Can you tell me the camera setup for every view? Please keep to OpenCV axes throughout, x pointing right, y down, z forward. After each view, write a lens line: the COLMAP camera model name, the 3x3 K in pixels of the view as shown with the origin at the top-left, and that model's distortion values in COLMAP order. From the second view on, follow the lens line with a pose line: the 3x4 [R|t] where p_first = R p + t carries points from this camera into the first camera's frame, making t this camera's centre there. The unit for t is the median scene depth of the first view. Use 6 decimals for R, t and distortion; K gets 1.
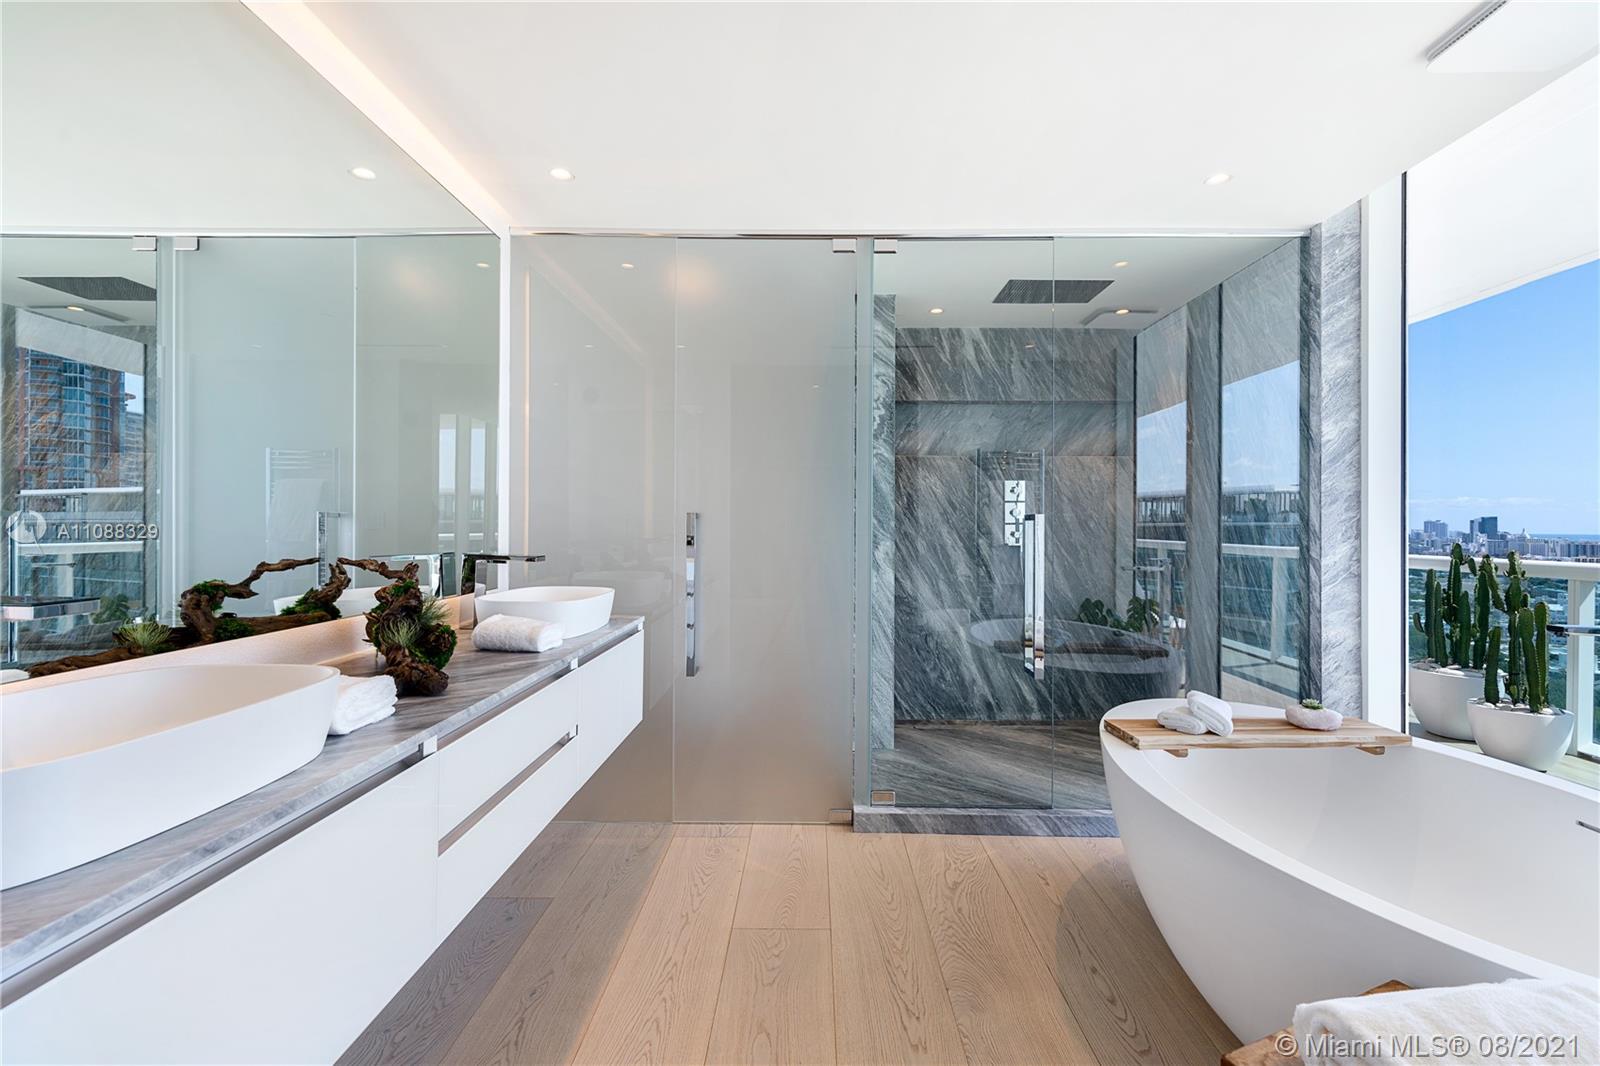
lens RADIAL K [[734.5, 0, 796.4], [0, 734.5, 544.8], [0, 0, 1]] dist [-0.020428, 0.007498]
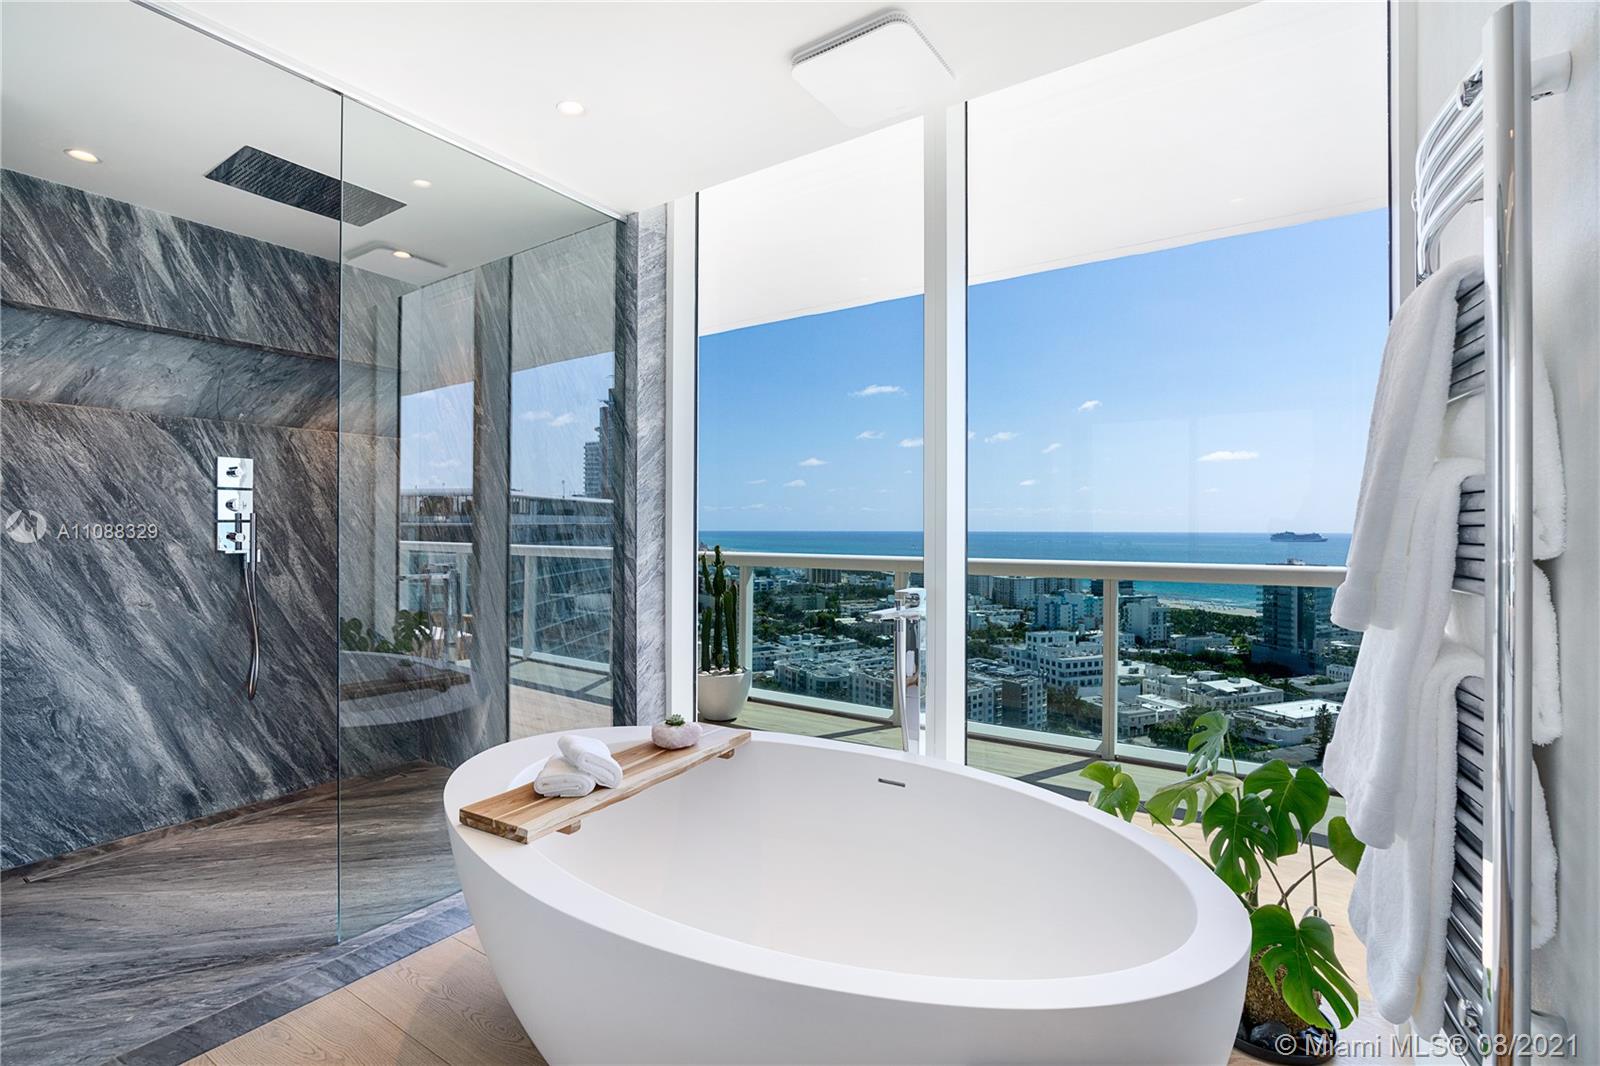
lens RADIAL K [[734.5, 0, 804.7], [0, 734.5, 524.6], [0, 0, 1]] dist [-0.020428, 0.007498]
pose [[0.534672, 0.000682, 0.845060, 0.011421], [0.021500, 0.999665, -0.014410, -0.005135], [-0.844786, 0.025873, 0.534478, 0.217502]]
